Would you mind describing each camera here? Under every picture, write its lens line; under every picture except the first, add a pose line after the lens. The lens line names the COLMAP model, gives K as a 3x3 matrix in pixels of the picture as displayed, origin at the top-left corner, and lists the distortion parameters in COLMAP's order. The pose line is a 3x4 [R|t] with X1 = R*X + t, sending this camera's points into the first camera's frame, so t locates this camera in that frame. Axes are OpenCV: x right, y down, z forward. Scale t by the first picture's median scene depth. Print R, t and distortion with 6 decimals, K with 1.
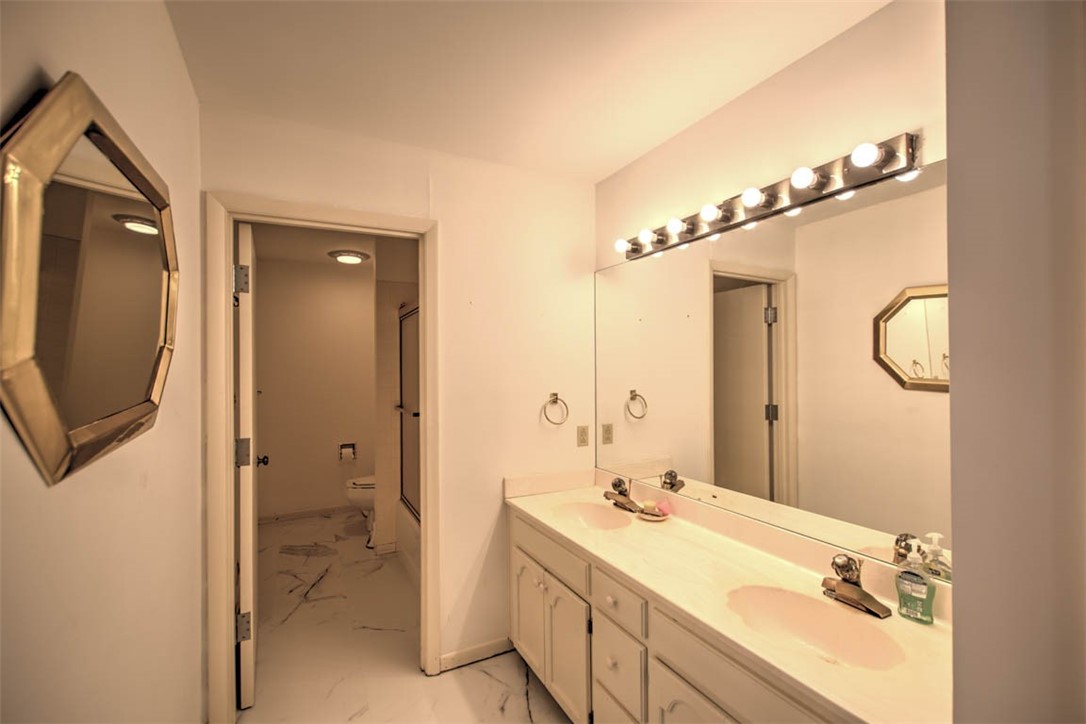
lens RADIAL K [[472.3, 0, 545.9], [0, 472.3, 363.5], [0, 0, 1]] dist [0.011408, -0.002710]
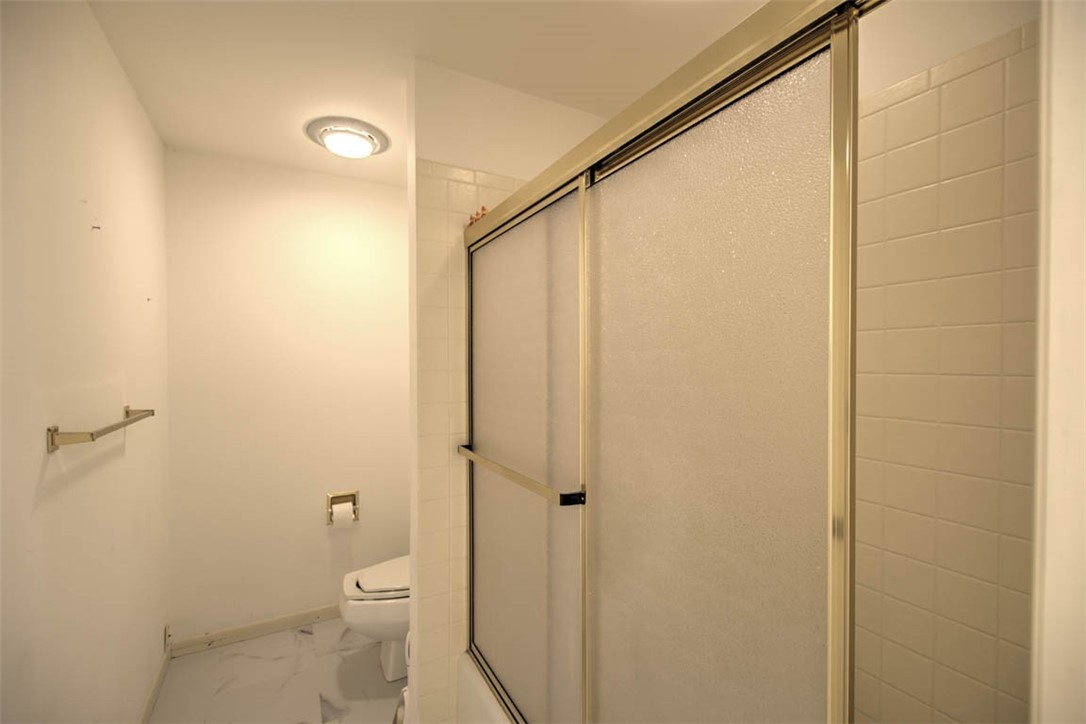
lens RADIAL K [[472.3, 0, 540.5], [0, 472.3, 363.0], [0, 0, 1]] dist [0.011408, -0.002710]
pose [[0.999818, 0.006471, 0.017923, -0.220492], [-0.006777, 0.999831, 0.017071, 0.003281], [-0.017809, -0.017189, 0.999694, 0.491704]]
